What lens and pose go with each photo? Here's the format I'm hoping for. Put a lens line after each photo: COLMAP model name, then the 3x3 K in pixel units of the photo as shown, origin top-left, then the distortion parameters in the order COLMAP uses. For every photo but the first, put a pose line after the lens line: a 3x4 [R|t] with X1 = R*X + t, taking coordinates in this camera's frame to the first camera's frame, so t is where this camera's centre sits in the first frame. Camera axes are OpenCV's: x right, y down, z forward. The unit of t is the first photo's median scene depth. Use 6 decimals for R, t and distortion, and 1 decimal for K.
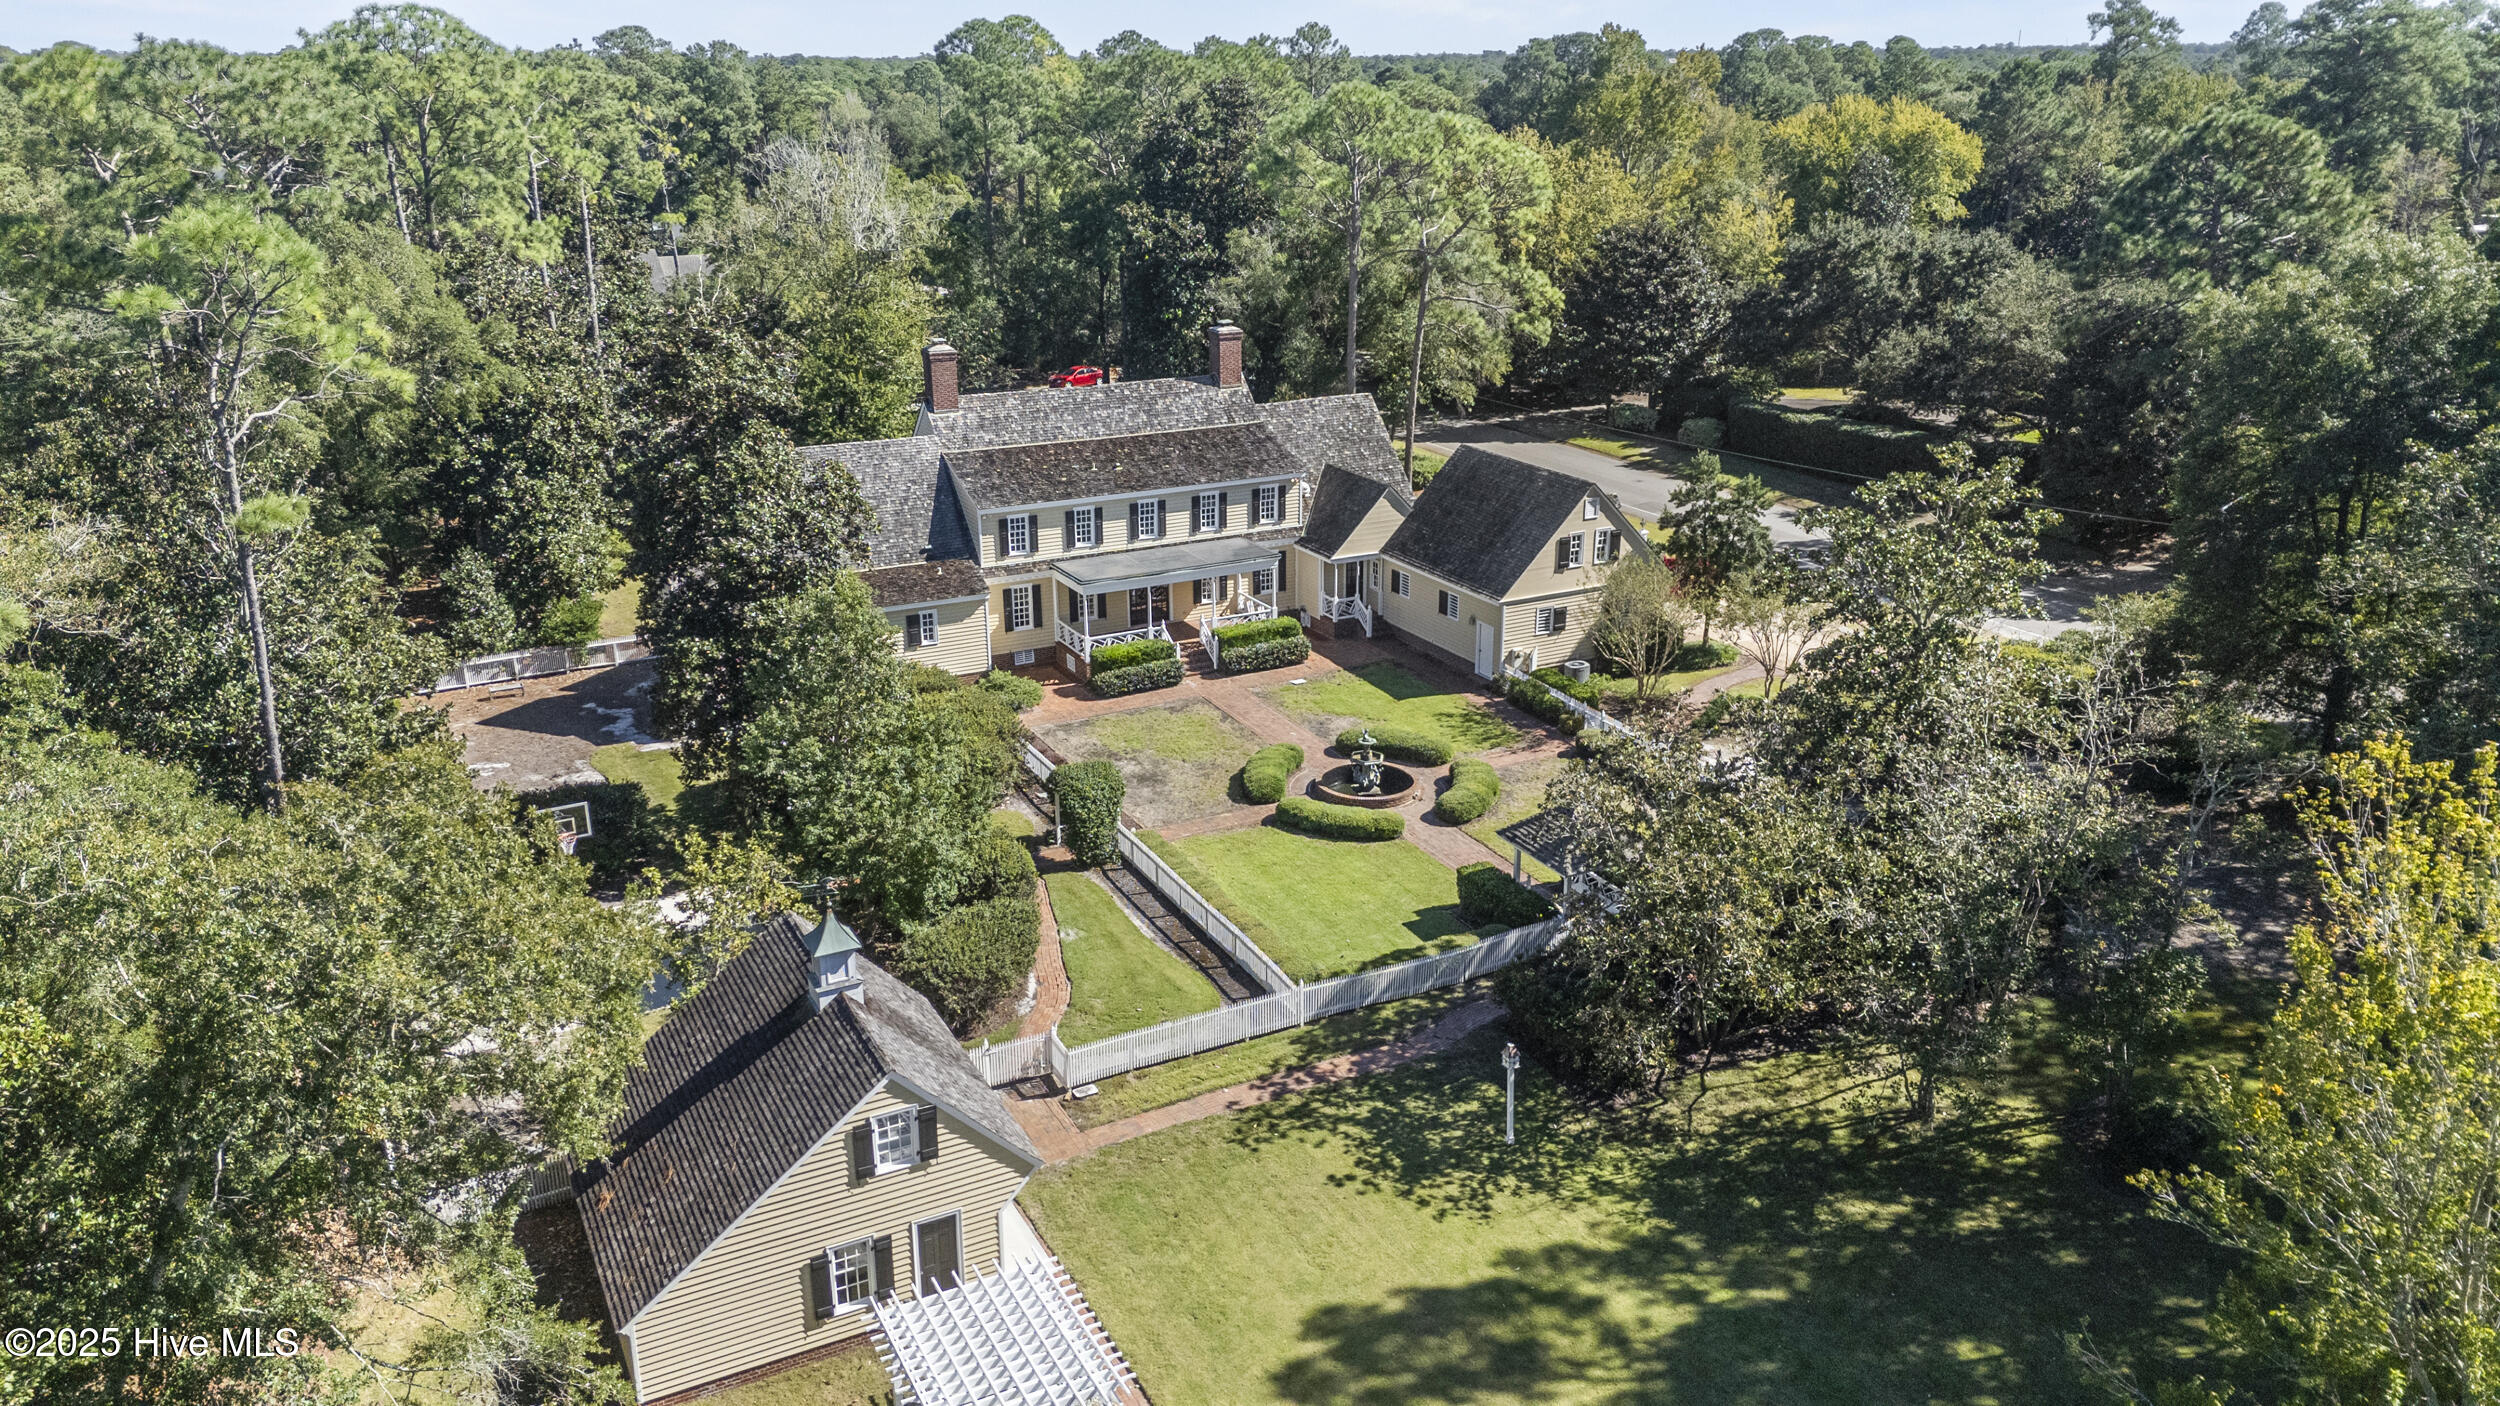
lens RADIAL K [[1824.7, 0, 1250.0], [0, 1824.7, 703.0], [0, 0, 1]] dist [0.097105, -0.000588]
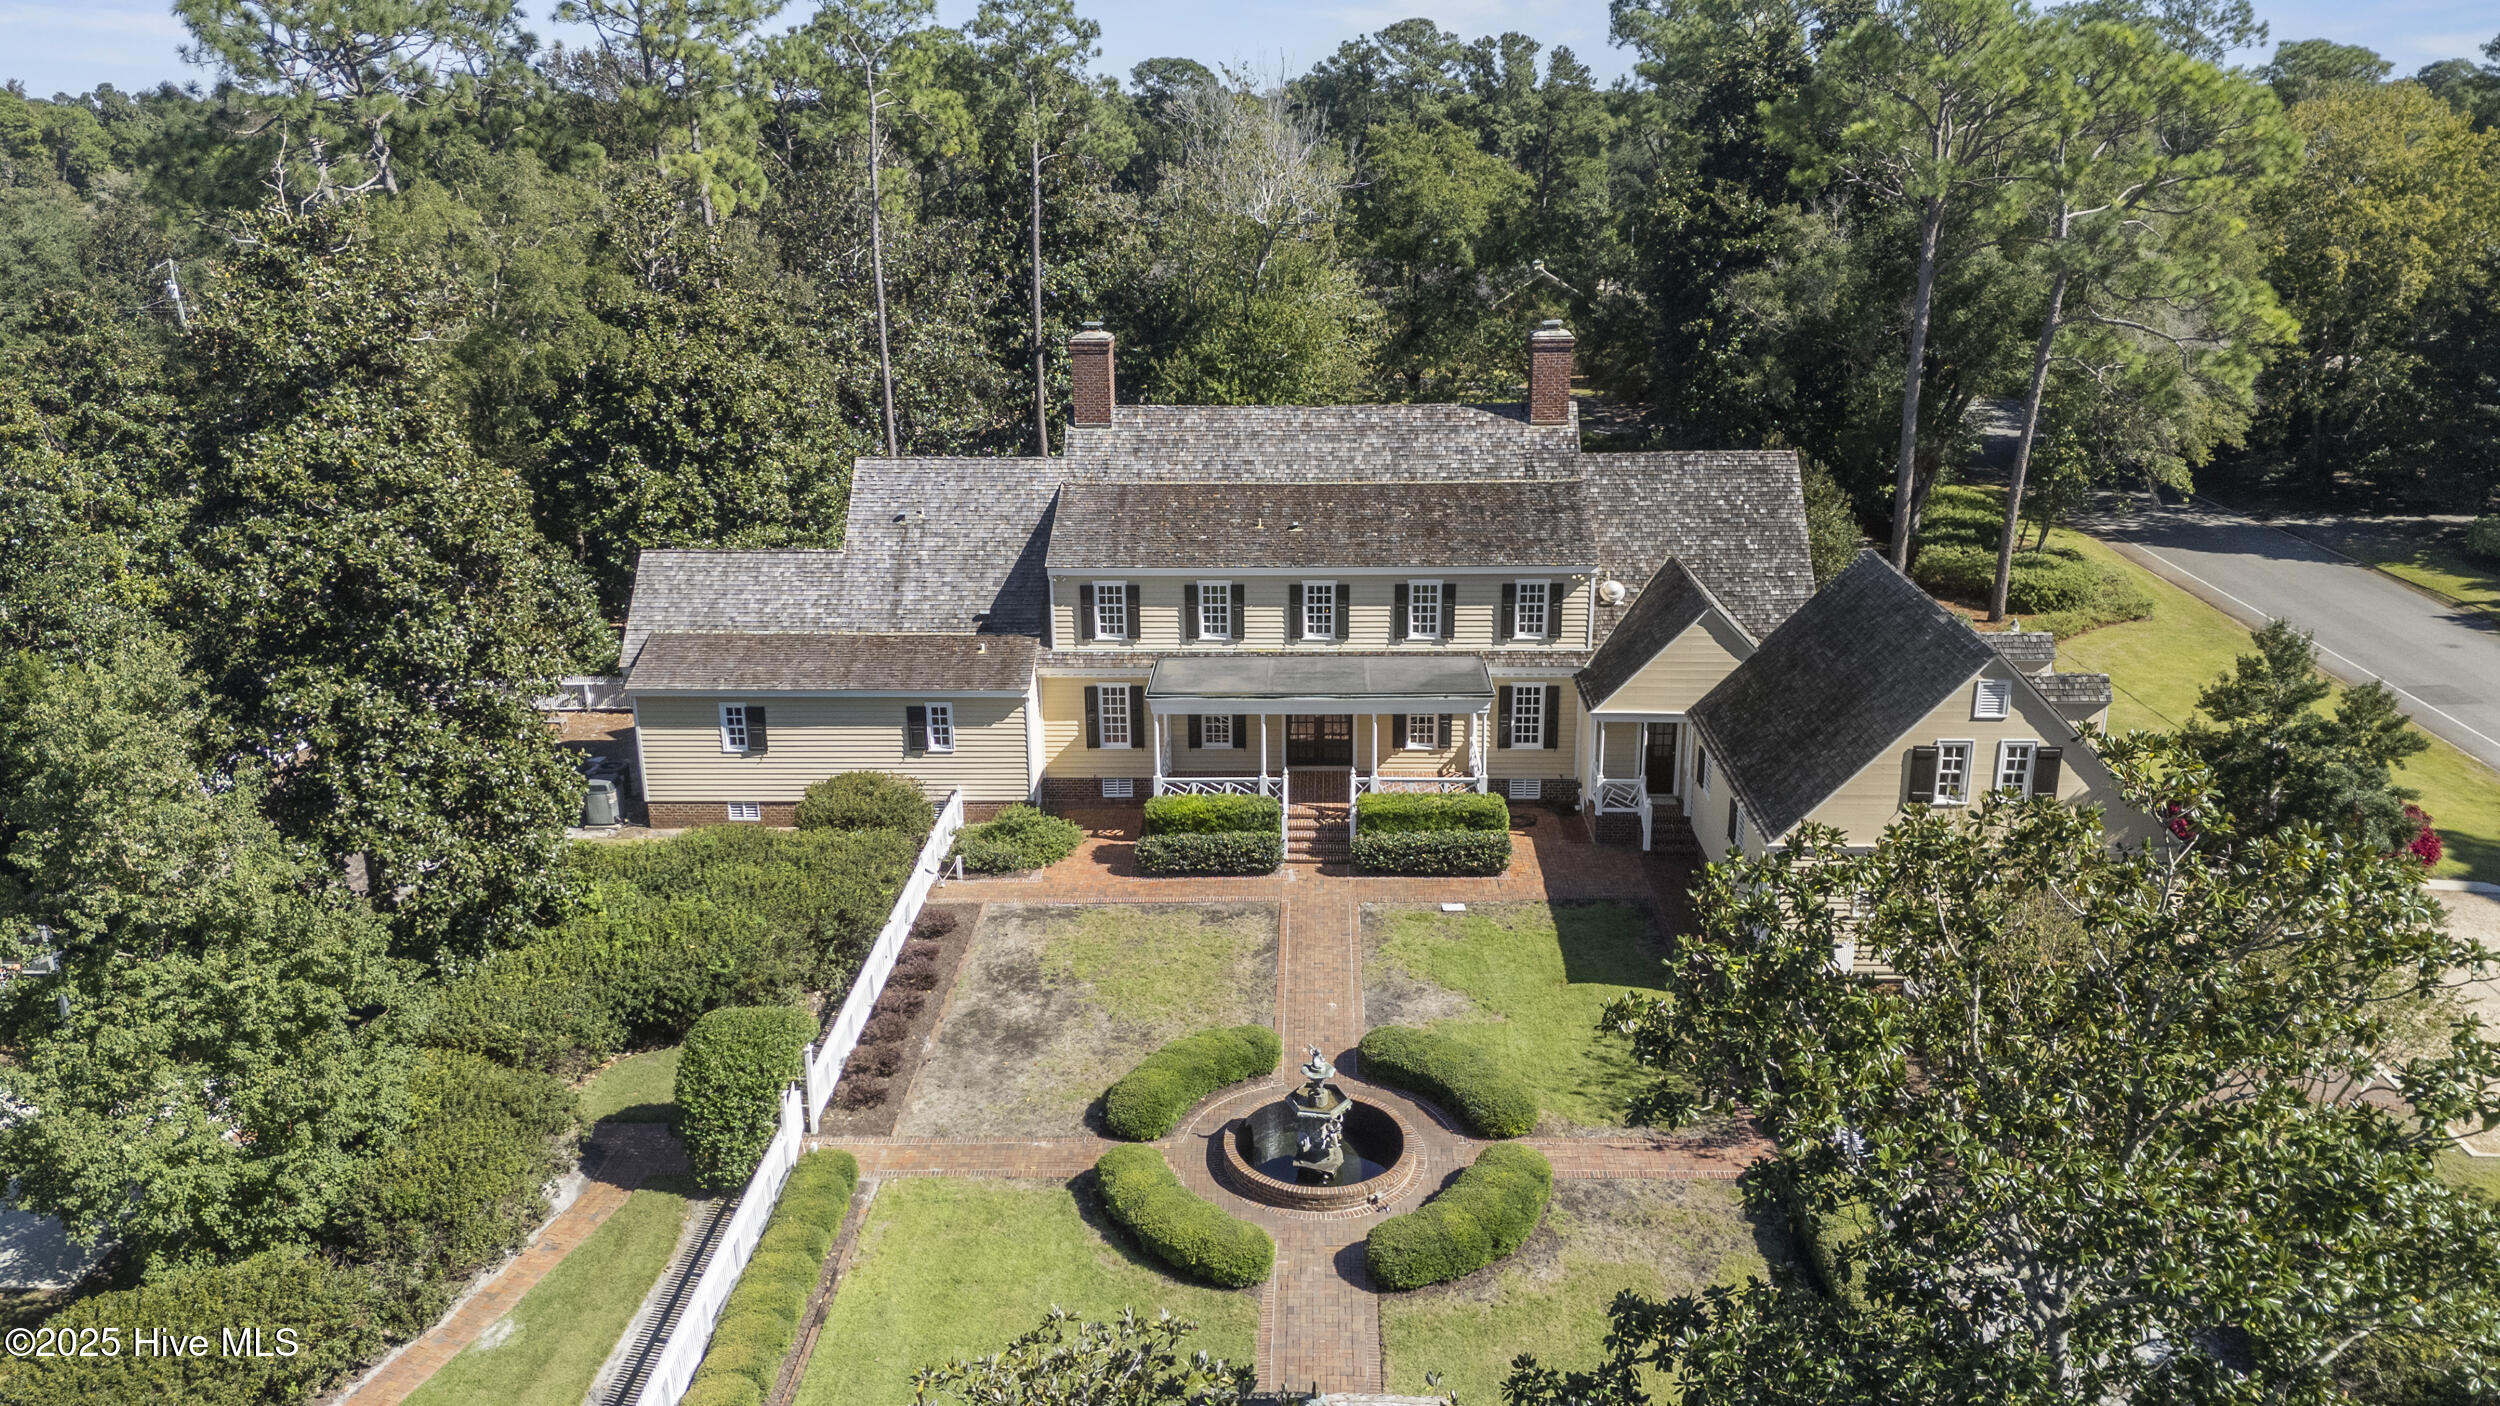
lens RADIAL K [[1824.7, 0, 1250.0], [0, 1824.7, 703.0], [0, 0, 1]] dist [0.097105, -0.000588]
pose [[0.861980, 0.148636, -0.484663, 0.249249], [-0.157551, 0.987253, 0.022564, -0.080634], [0.481839, 0.056910, 0.874410, 0.428184]]
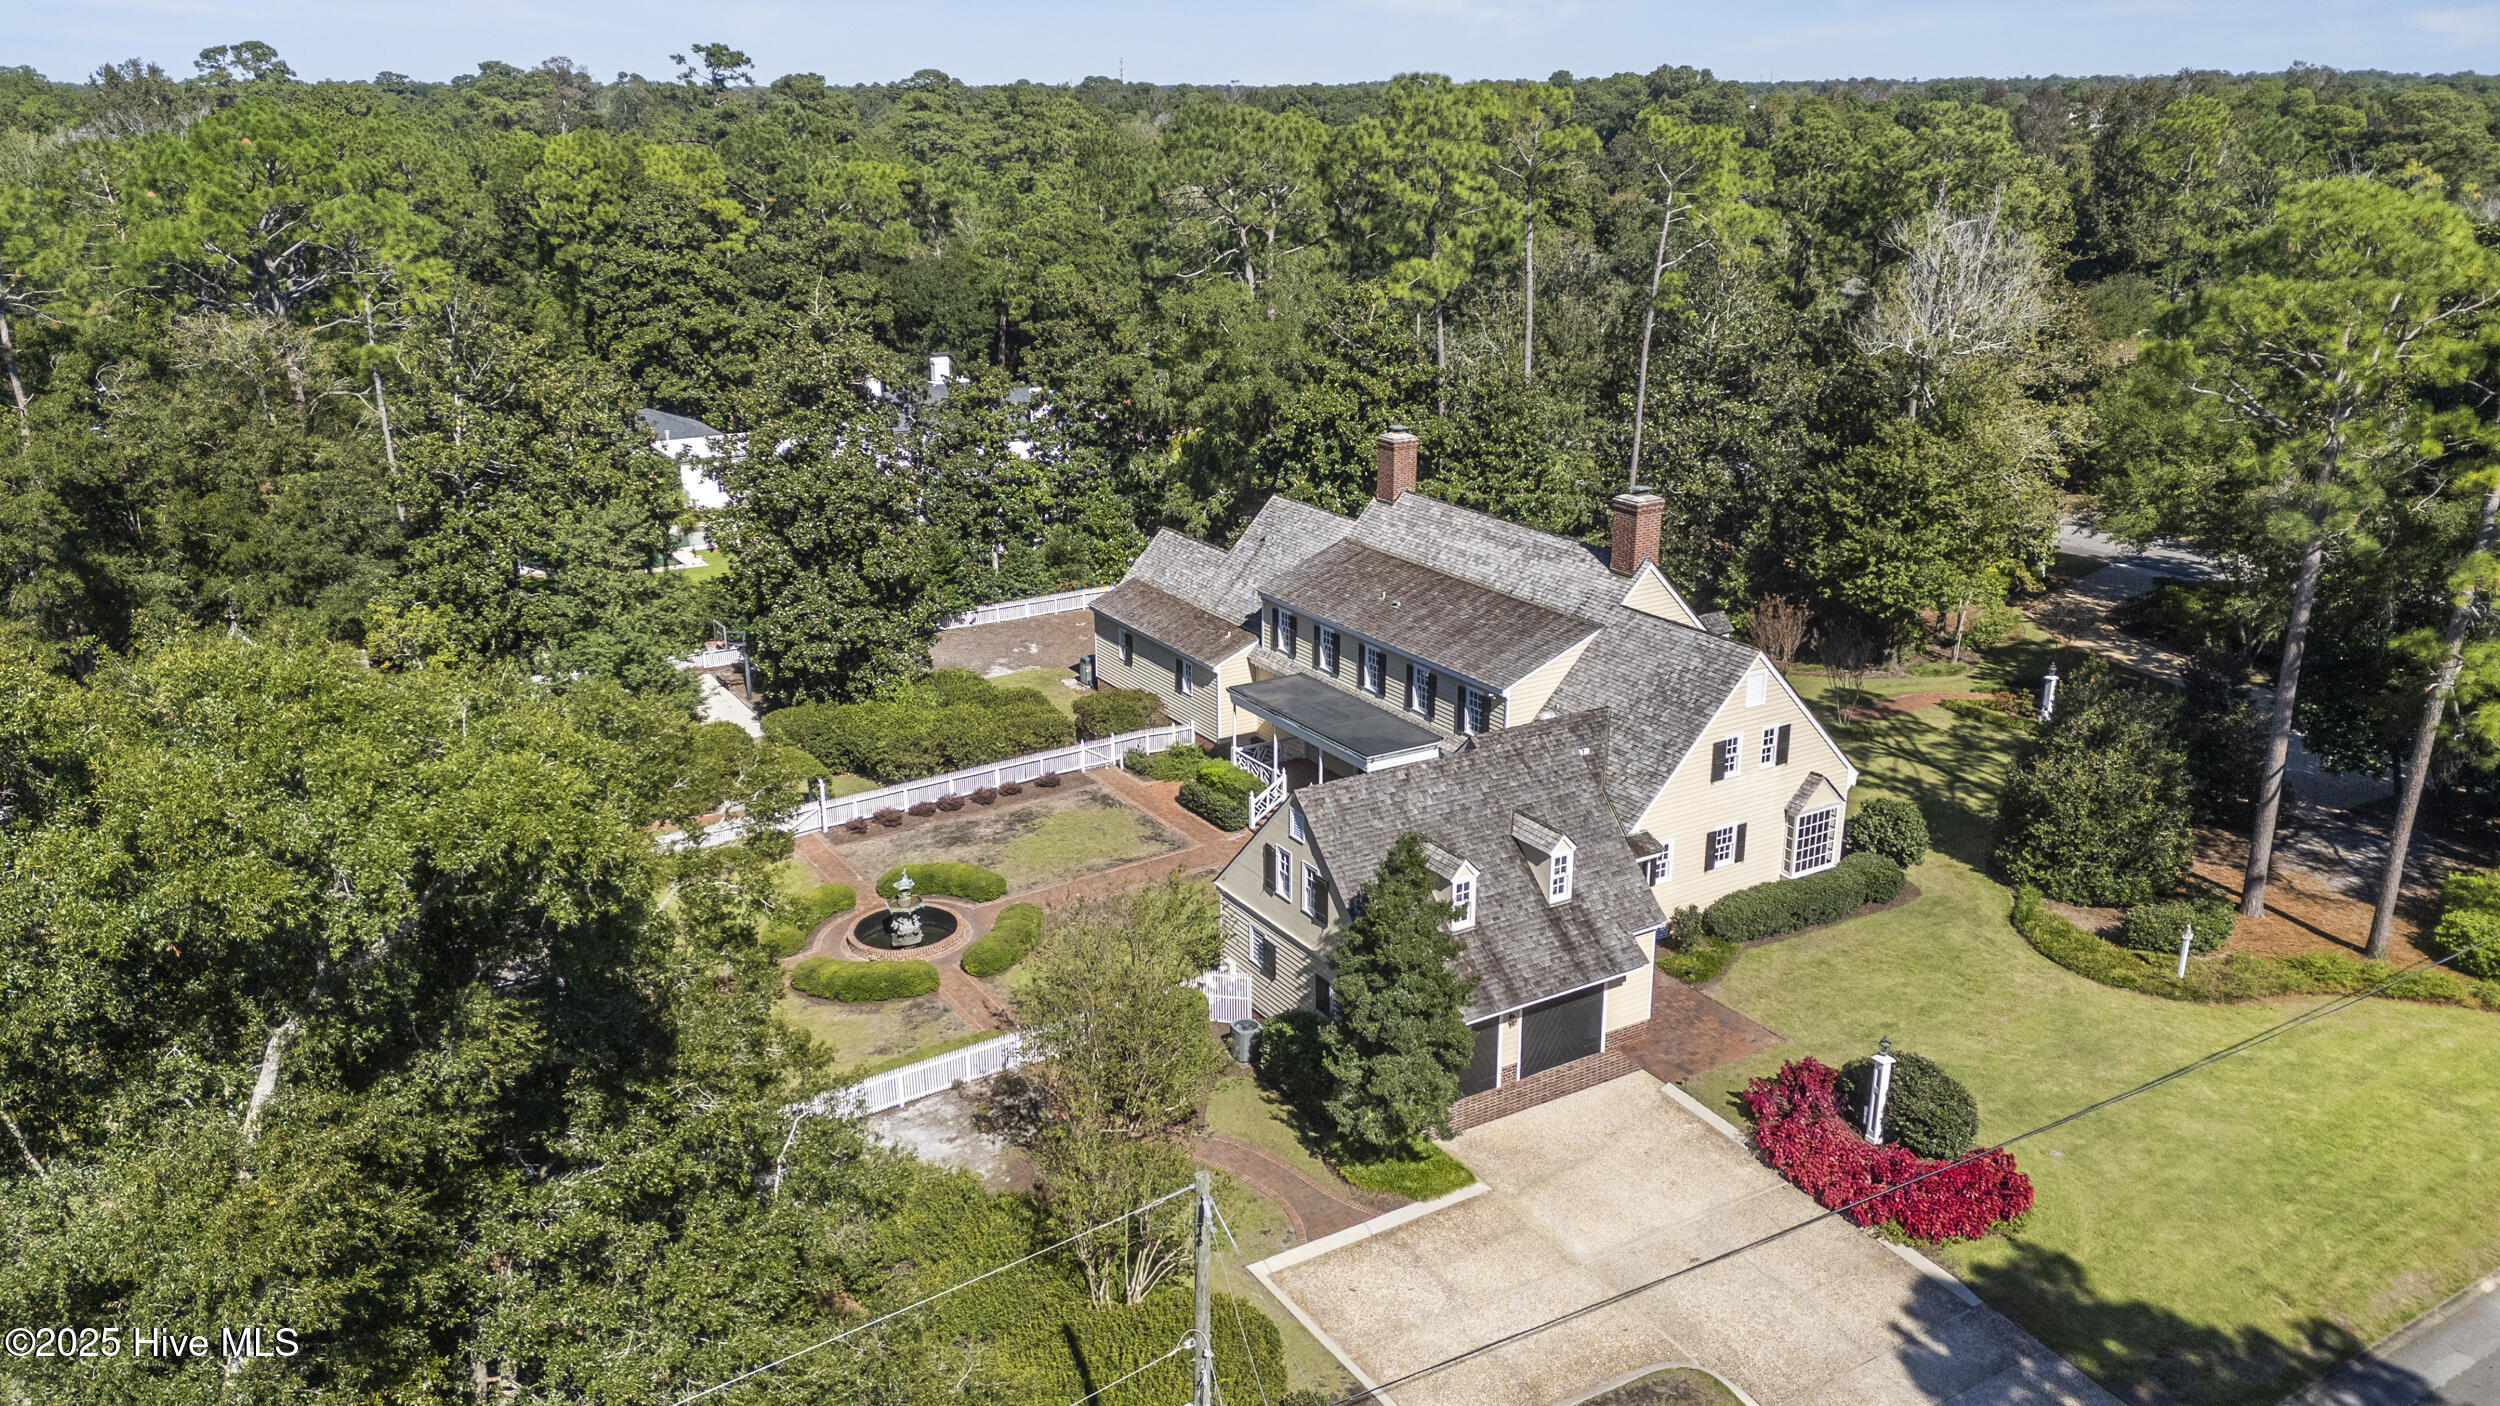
lens RADIAL K [[1824.7, 0, 1250.0], [0, 1824.7, 703.0], [0, 0, 1]] dist [0.097105, -0.000588]
pose [[0.077724, 0.308071, -0.948183, 0.781776], [-0.326837, 0.906375, 0.267696, -0.306416], [0.941879, 0.289095, 0.171136, 0.827451]]
